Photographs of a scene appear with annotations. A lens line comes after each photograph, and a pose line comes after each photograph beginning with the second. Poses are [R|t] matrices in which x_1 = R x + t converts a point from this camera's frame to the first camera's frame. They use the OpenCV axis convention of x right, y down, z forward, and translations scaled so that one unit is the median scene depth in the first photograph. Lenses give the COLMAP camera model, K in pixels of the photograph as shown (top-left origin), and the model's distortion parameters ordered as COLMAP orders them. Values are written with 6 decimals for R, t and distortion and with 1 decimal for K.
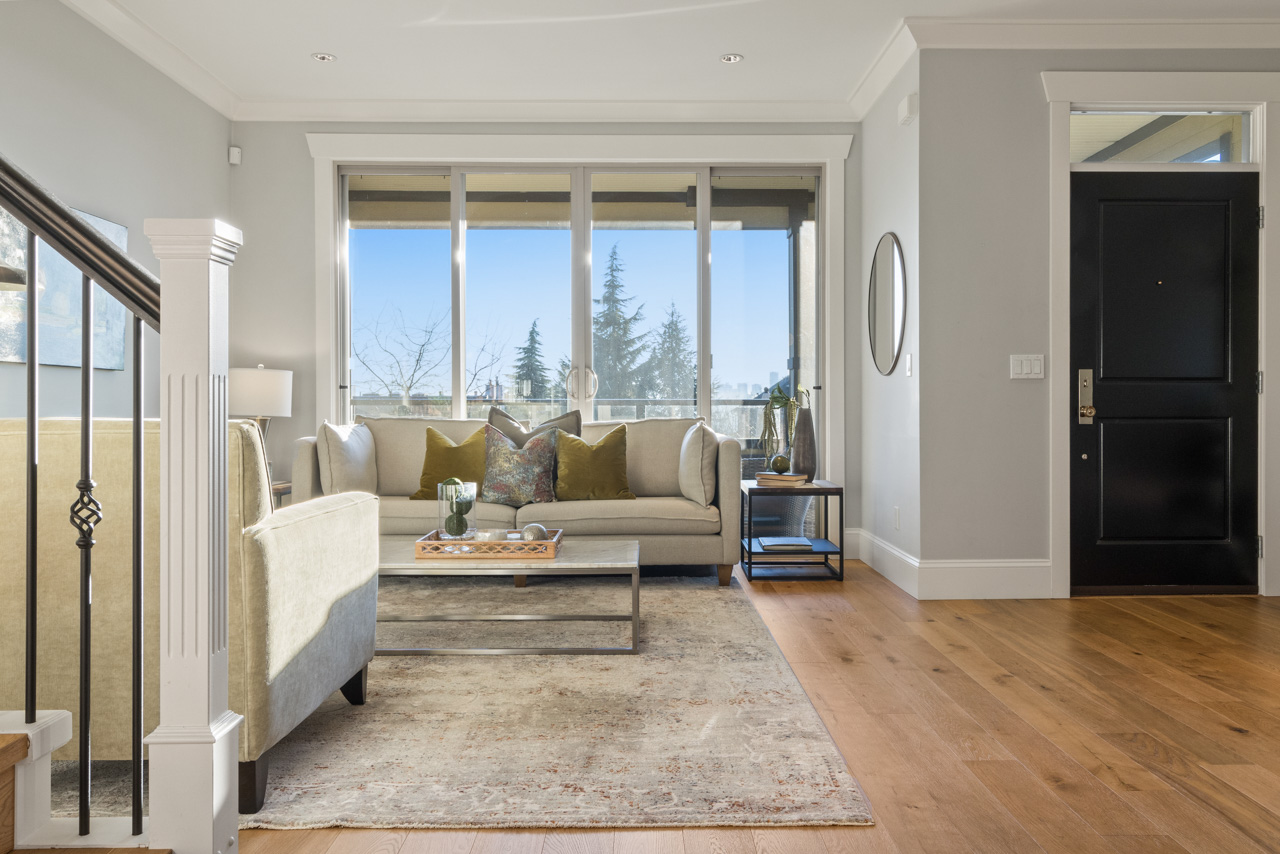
lens RADIAL K [[1031.0, 0, 641.9], [0, 1031.0, 423.2], [0, 0, 1]] dist [0.015141, 0.001985]
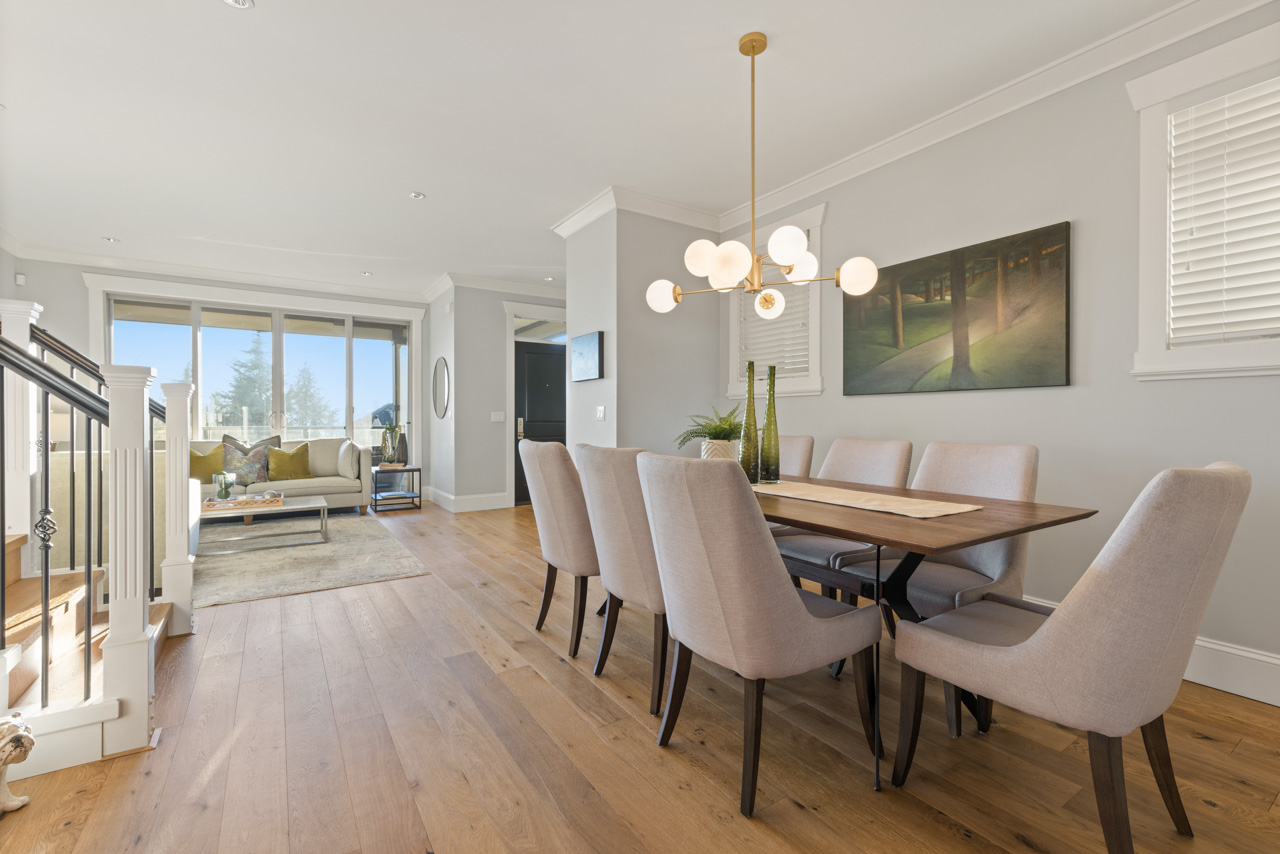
lens RADIAL K [[575.9, 0, 660.1], [0, 575.9, 415.8], [0, 0, 1]] dist [0.003638, -0.001083]
pose [[0.833622, 0.004537, 0.552317, -0.068713], [0.009509, 0.999700, -0.022565, -0.019464], [-0.552253, 0.024063, 0.833329, -0.357539]]
